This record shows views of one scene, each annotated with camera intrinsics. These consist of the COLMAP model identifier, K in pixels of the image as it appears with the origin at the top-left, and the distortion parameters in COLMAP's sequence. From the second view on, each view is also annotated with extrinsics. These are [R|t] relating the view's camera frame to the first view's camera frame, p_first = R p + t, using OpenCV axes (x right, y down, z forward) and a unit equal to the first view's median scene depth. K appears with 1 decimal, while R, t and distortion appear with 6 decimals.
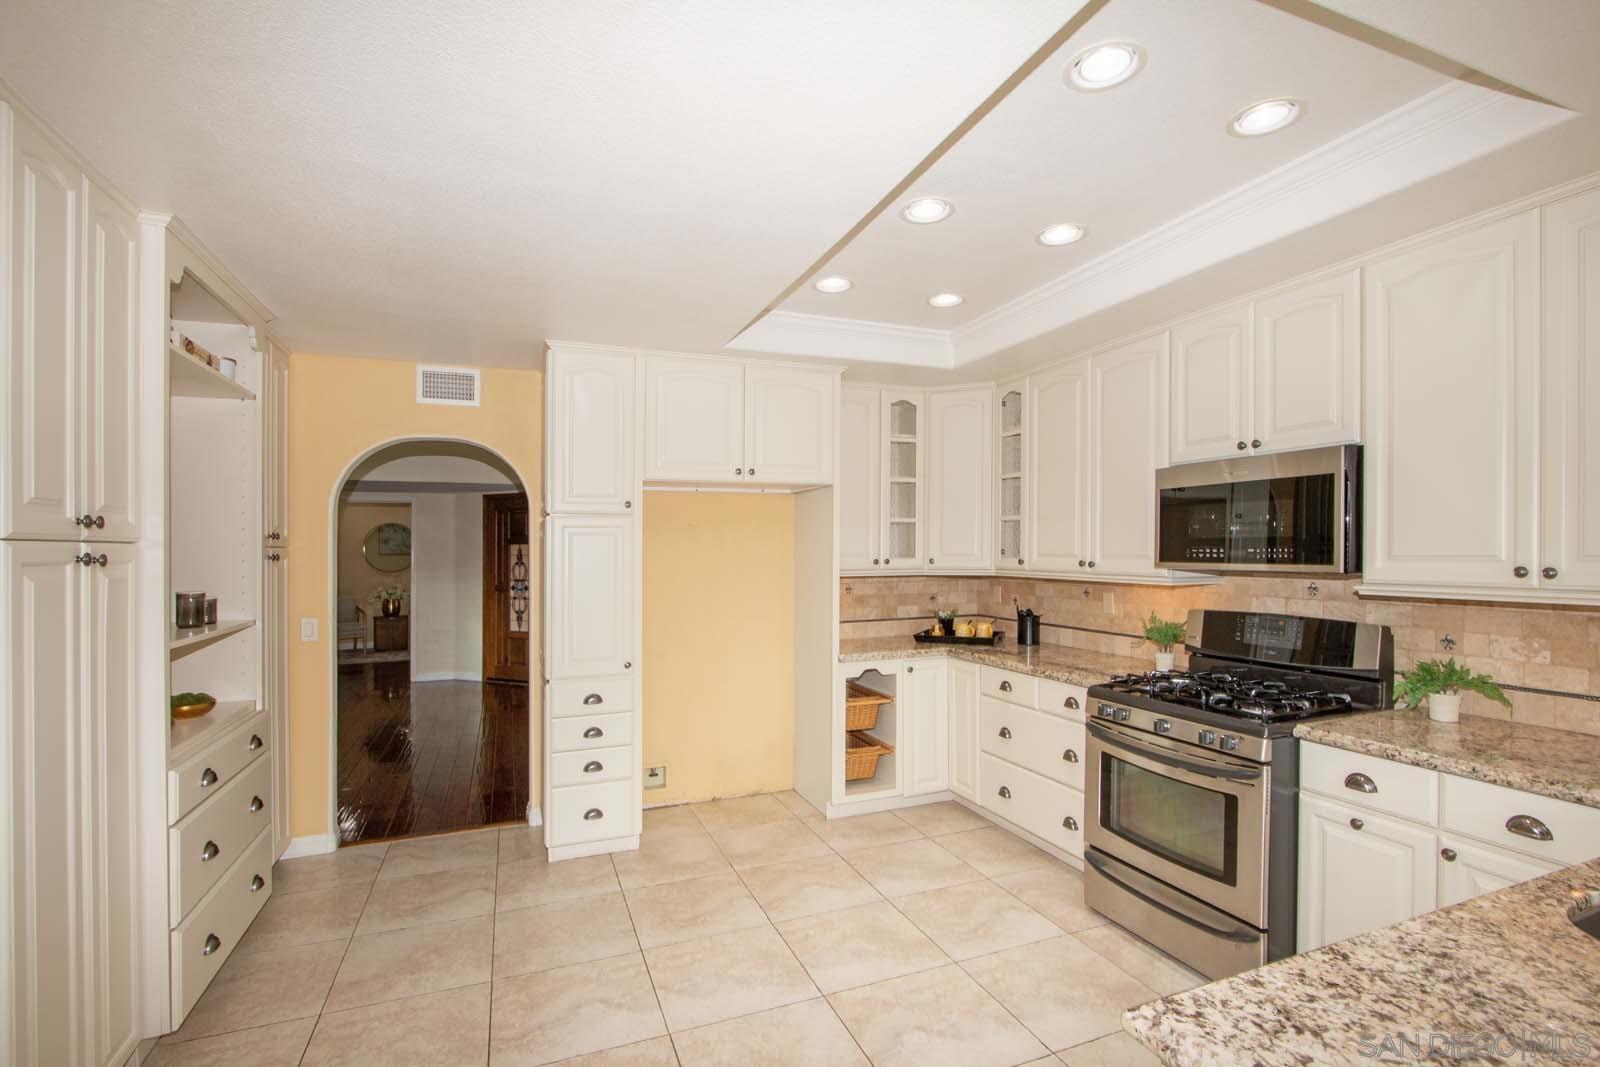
lens RADIAL K [[742.1, 0, 799.5], [0, 742.1, 523.1], [0, 0, 1]] dist [-0.010080, 0.001258]
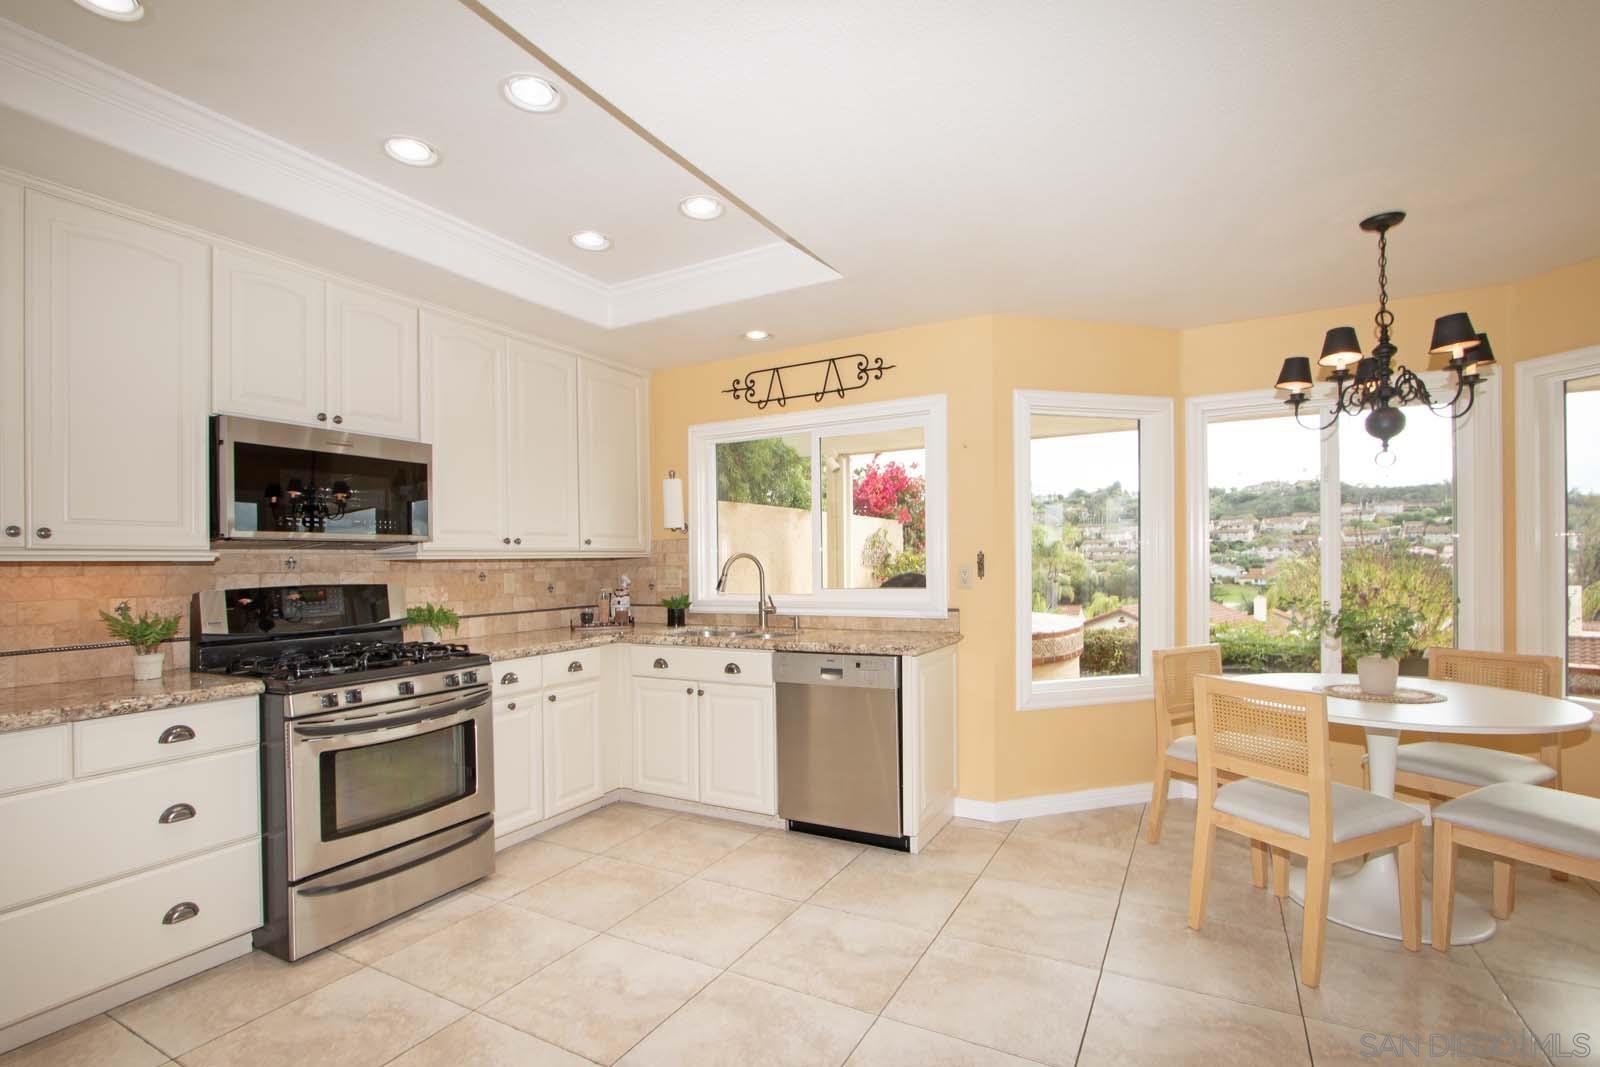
lens RADIAL K [[742.1, 0, 809.3], [0, 742.1, 565.2], [0, 0, 1]] dist [-0.010080, 0.001258]
pose [[-0.639575, 0.012826, 0.768621, -0.637506], [-0.006172, 0.999743, -0.021819, 0.122734], [-0.768704, -0.018698, -0.639332, 1.218933]]
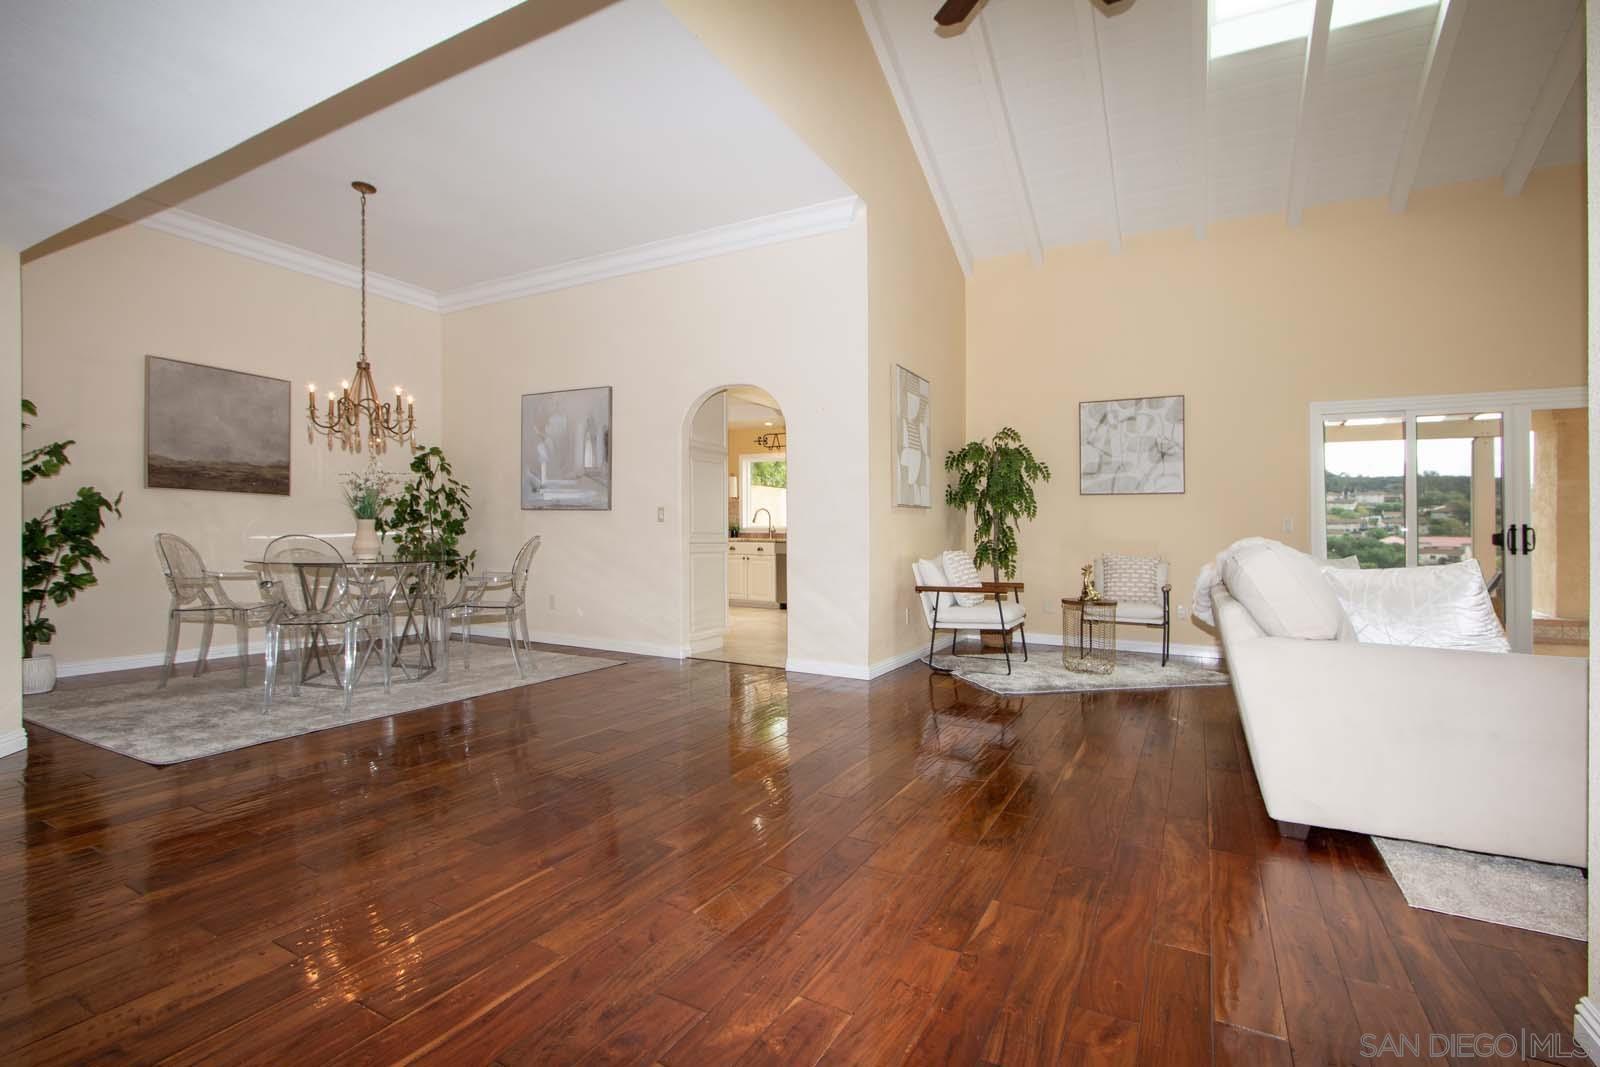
lens RADIAL K [[742.1, 0, 806.8], [0, 742.1, 543.2], [0, 0, 1]] dist [-0.010080, 0.001258]
pose [[-0.651441, -0.011112, 0.758618, -2.439775], [-0.034663, 0.999285, -0.015129, 0.294426], [-0.757907, -0.036152, -0.651360, 2.669437]]
